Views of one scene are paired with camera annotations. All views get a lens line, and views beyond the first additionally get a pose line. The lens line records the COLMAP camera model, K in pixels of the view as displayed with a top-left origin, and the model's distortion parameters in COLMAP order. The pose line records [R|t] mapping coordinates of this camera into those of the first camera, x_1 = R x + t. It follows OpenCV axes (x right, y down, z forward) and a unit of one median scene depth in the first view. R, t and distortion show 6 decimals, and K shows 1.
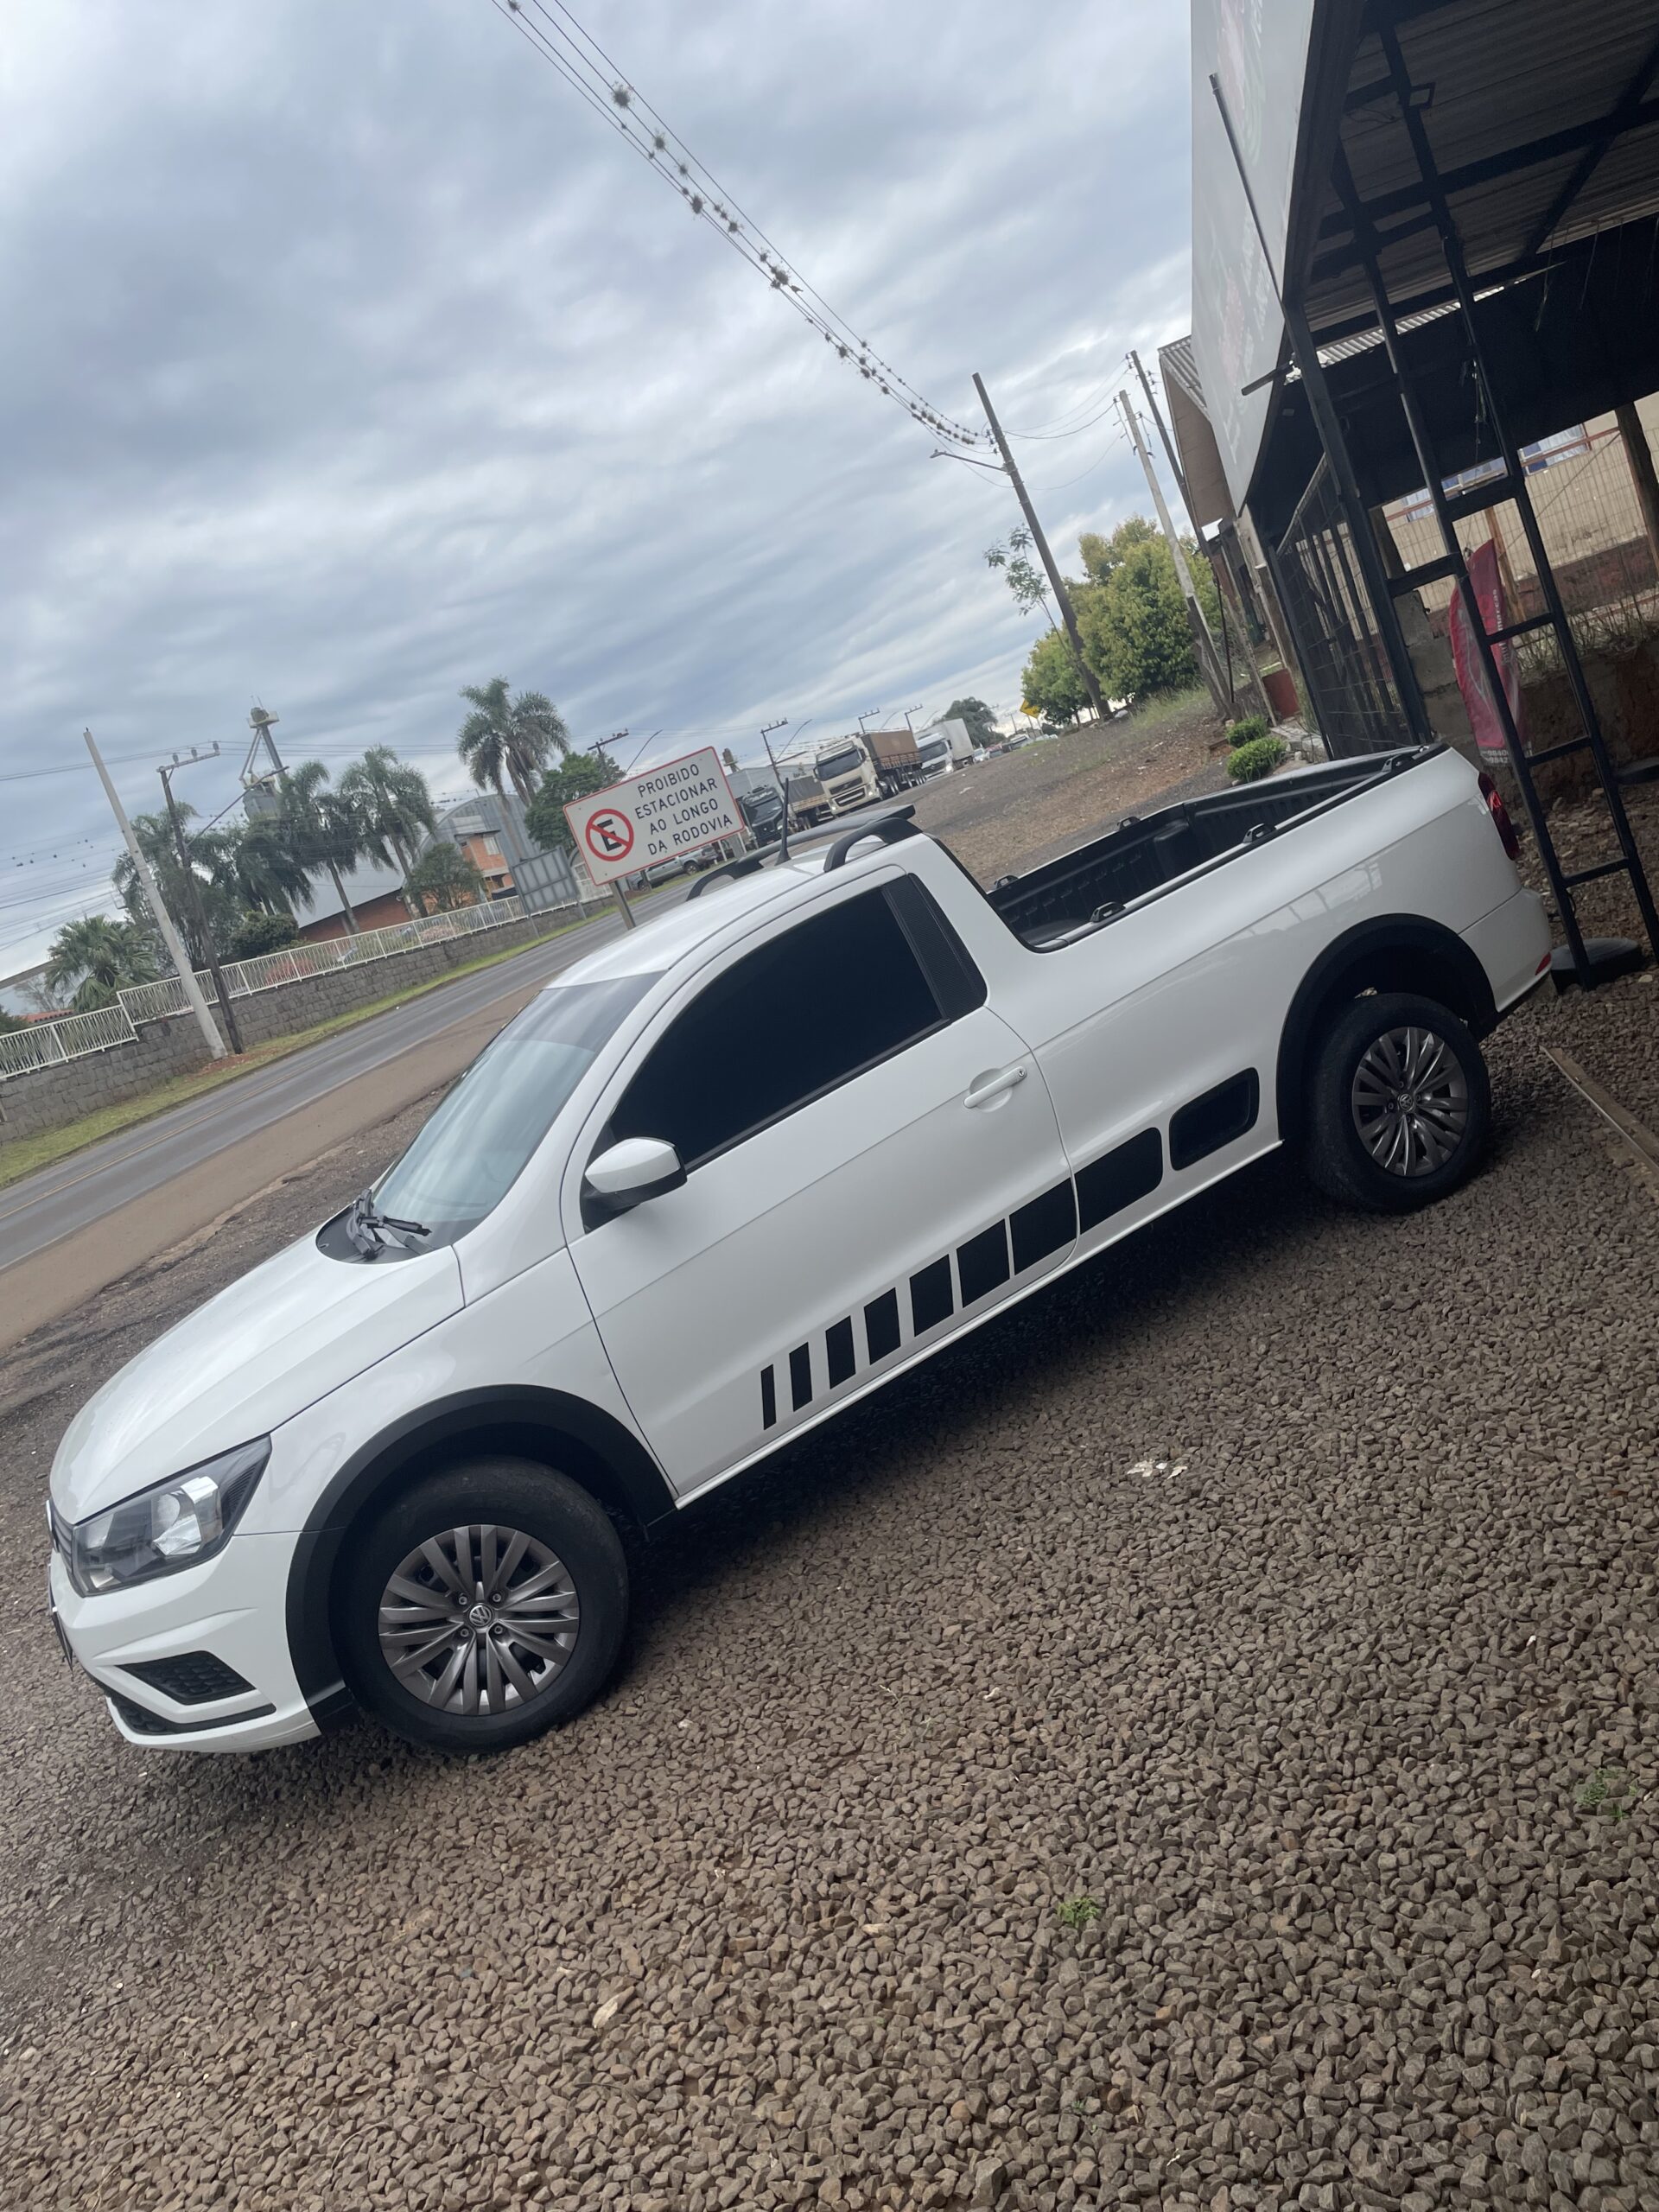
lens RADIAL K [[1636.7, 0, 845.2], [0, 1636.7, 1100.0], [0, 0, 1]] dist [0.079842, -0.098092]
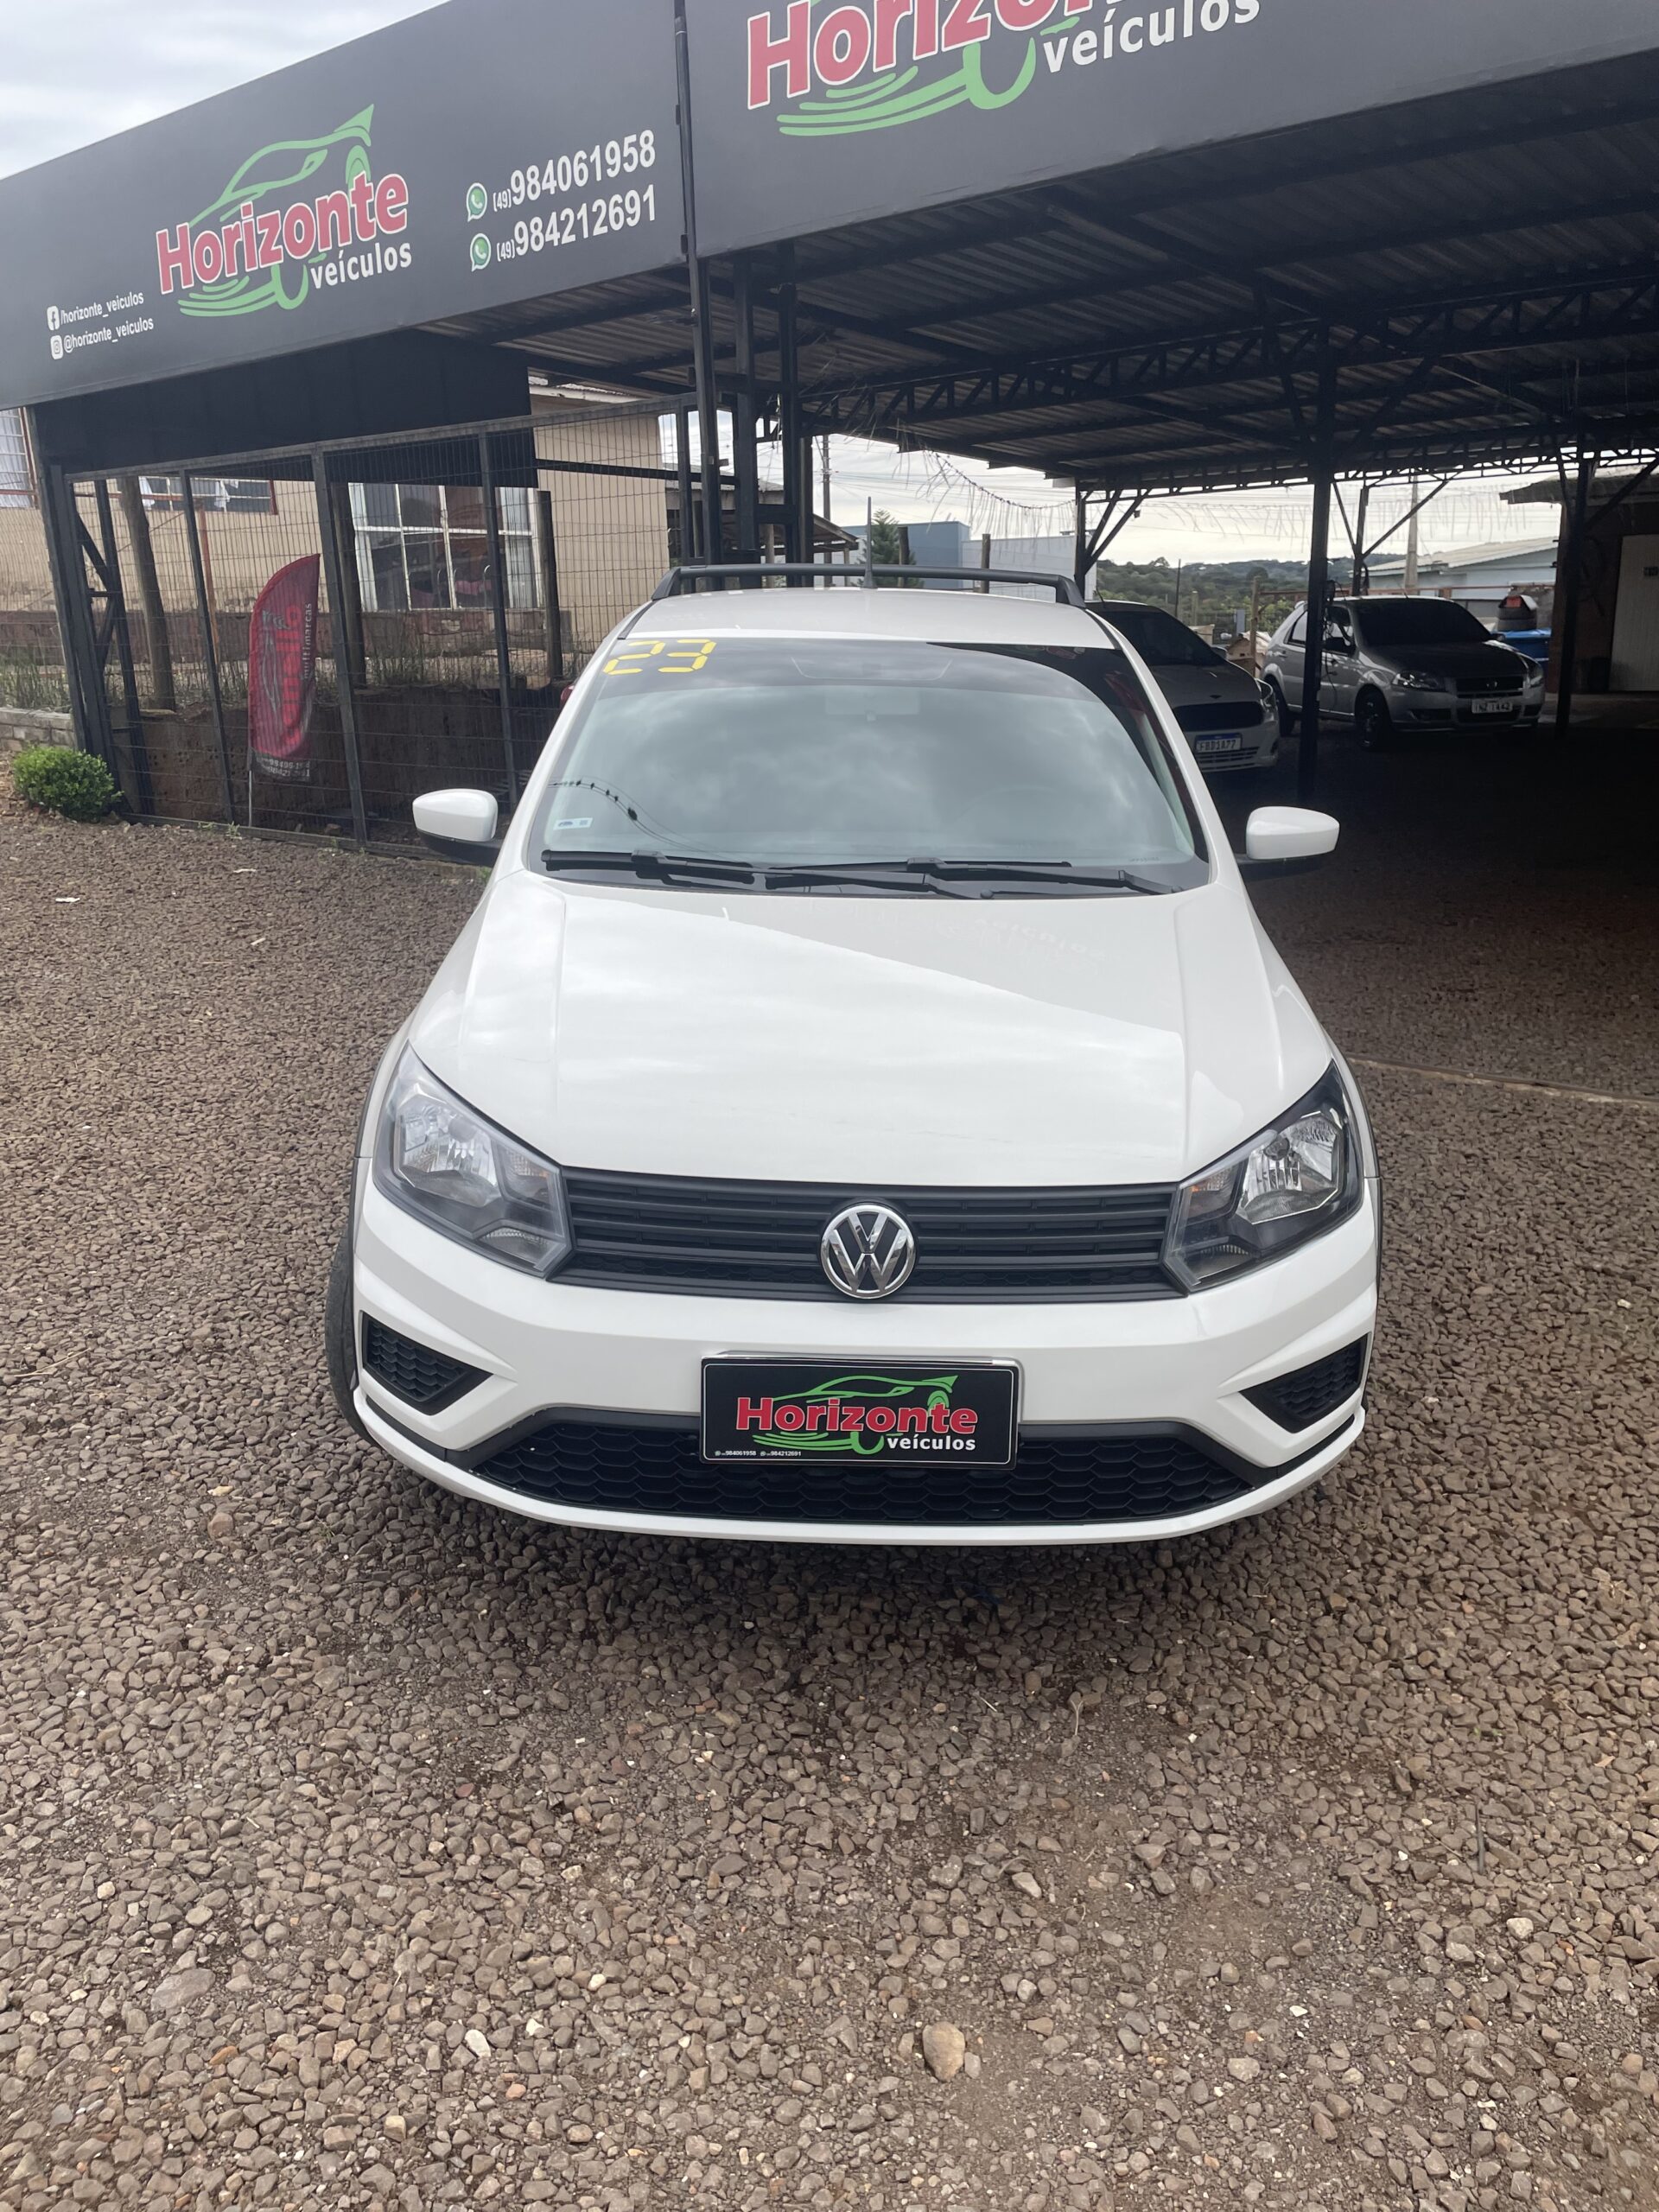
lens RADIAL K [[1636.7, 0, 845.2], [0, 1636.7, 1100.0], [0, 0, 1]] dist [0.079842, -0.098092]
pose [[0.446964, 0.087549, 0.890258, -0.944696], [-0.005646, 0.995456, -0.095060, 0.251724], [-0.894534, 0.037462, 0.445427, 0.718955]]
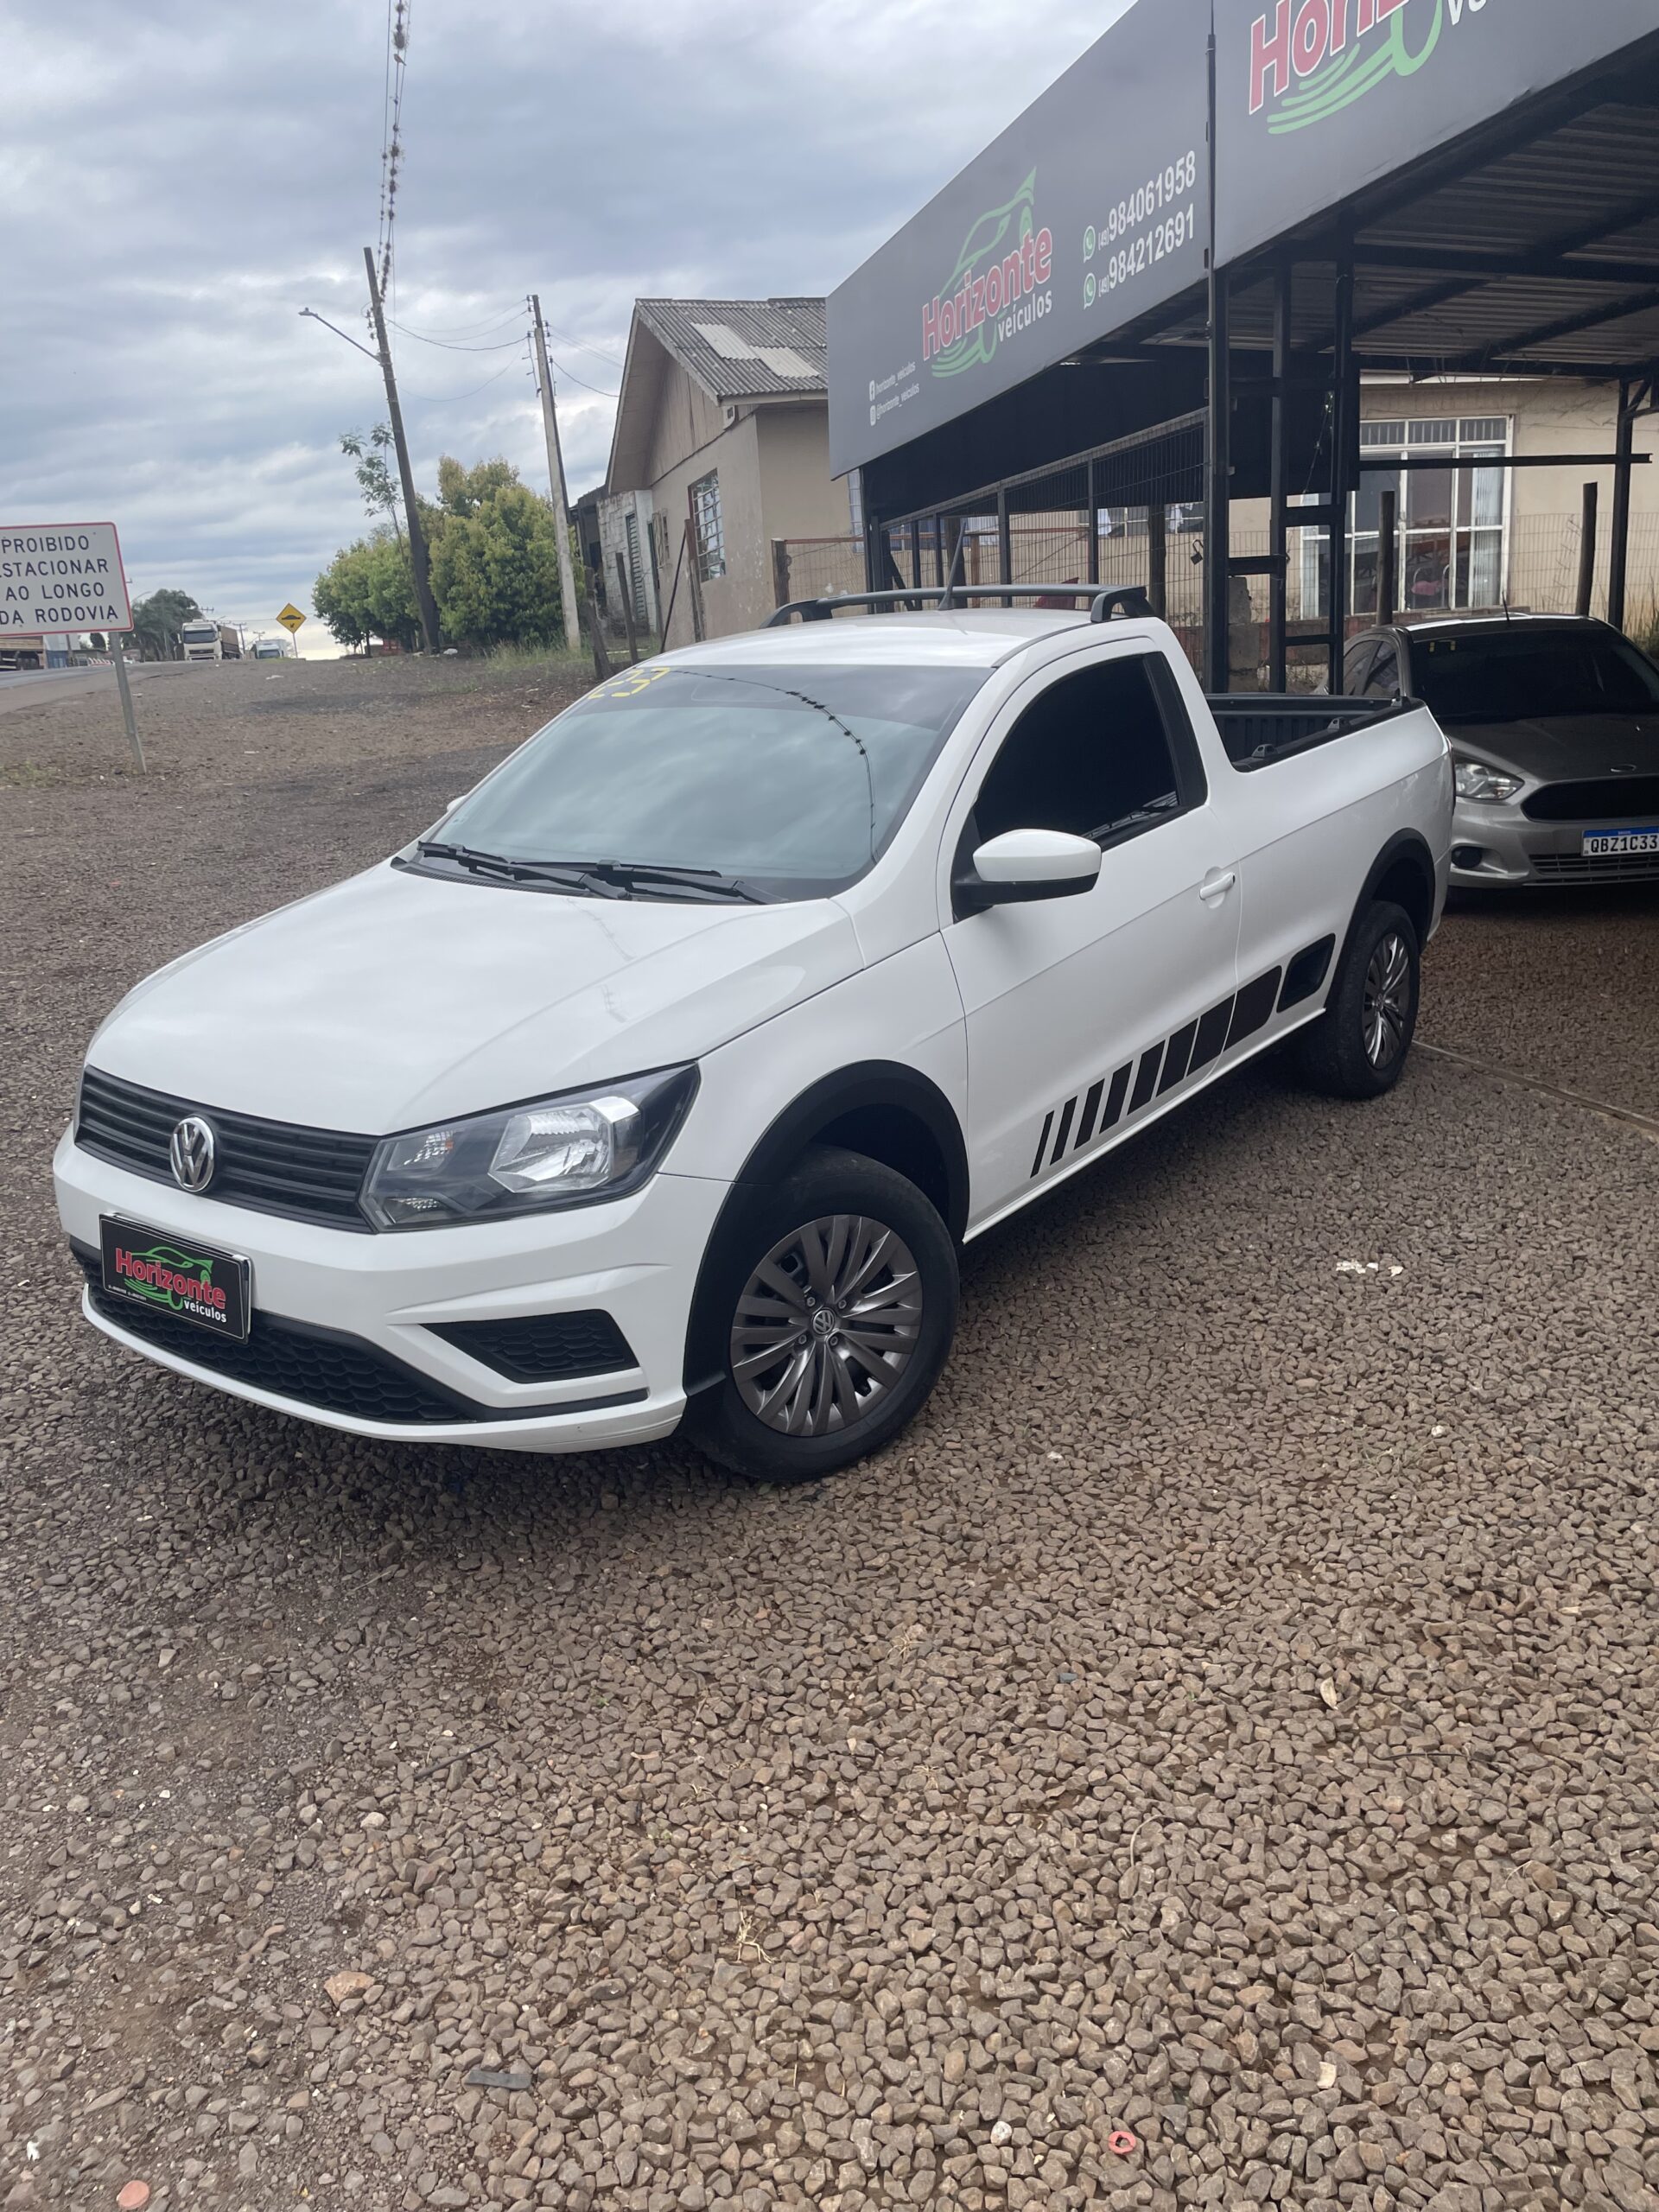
lens RADIAL K [[1636.7, 0, 845.2], [0, 1636.7, 1100.0], [0, 0, 1]] dist [0.079842, -0.098092]
pose [[0.859573, 0.180723, 0.477988, -0.570608], [-0.185890, 0.981876, -0.036949, 0.203598], [-0.476002, -0.057093, 0.877589, 0.226915]]
